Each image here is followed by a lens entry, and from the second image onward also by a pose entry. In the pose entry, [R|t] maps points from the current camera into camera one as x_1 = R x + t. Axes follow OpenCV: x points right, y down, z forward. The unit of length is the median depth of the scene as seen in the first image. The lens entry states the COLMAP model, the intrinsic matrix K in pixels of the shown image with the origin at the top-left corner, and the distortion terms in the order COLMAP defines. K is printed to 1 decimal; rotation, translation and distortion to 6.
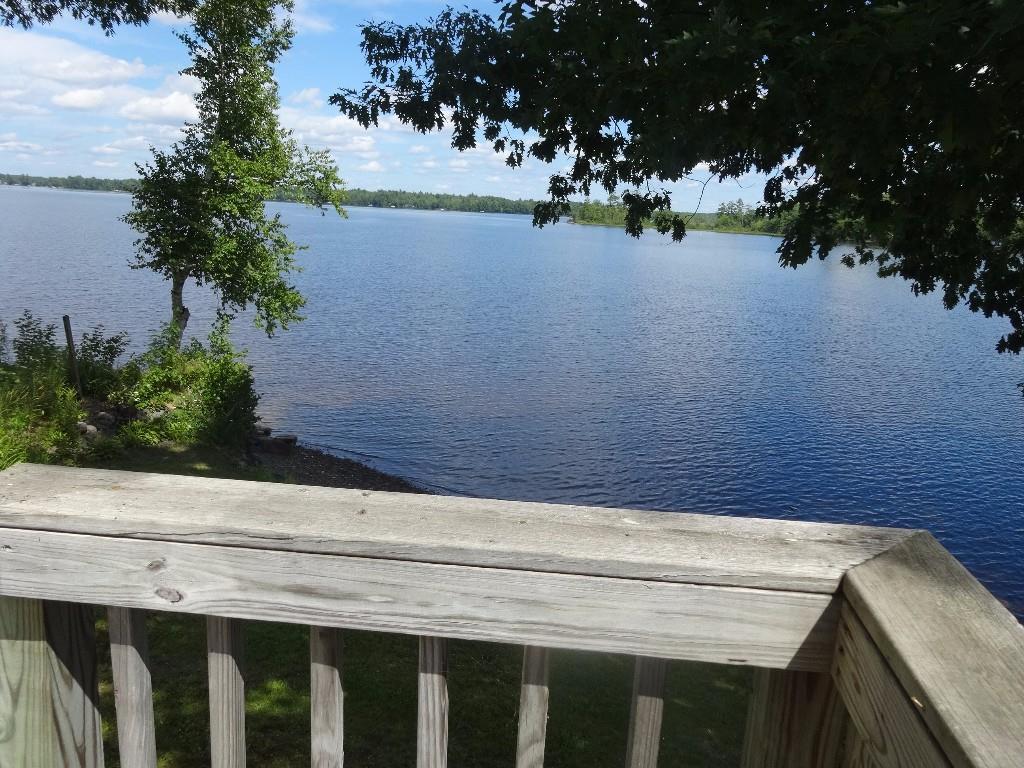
lens RADIAL K [[749.9, 0, 510.6], [0, 749.9, 384.9], [0, 0, 1]] dist [0.007268, 0.008088]
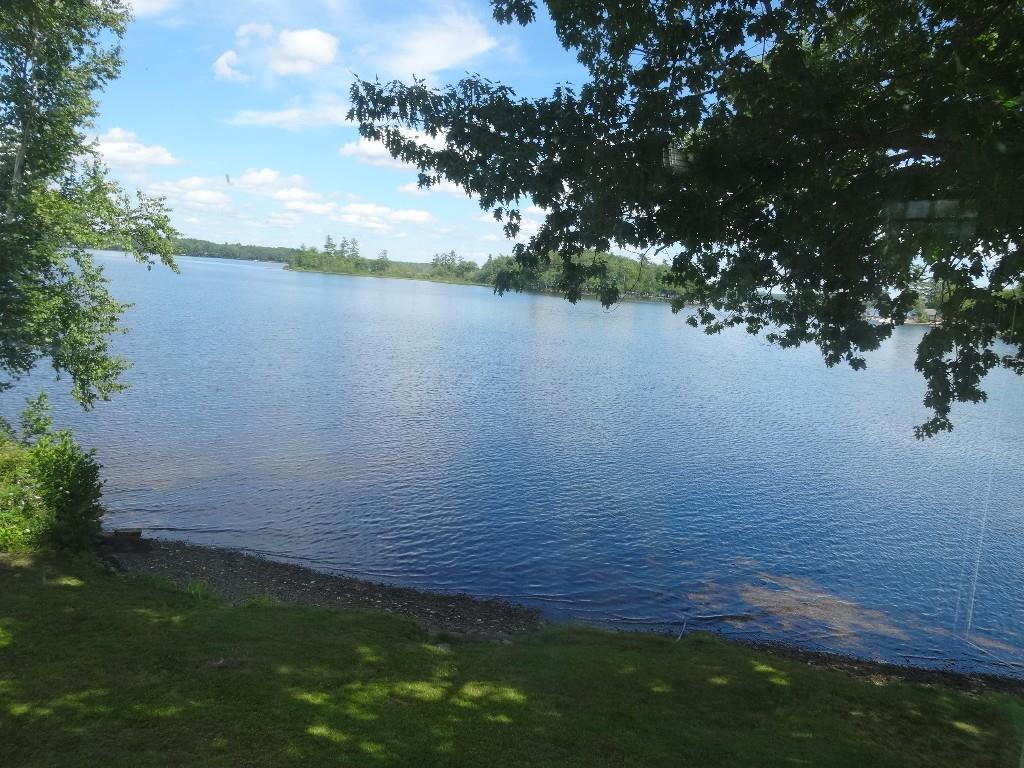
lens RADIAL K [[749.9, 0, 511.1], [0, 749.9, 384.2], [0, 0, 1]] dist [0.007268, 0.008088]
pose [[0.932681, -0.032258, 0.359258, -0.194991], [0.054791, 0.997106, -0.052712, -0.025420], [-0.356518, 0.068847, 0.931748, 0.053957]]
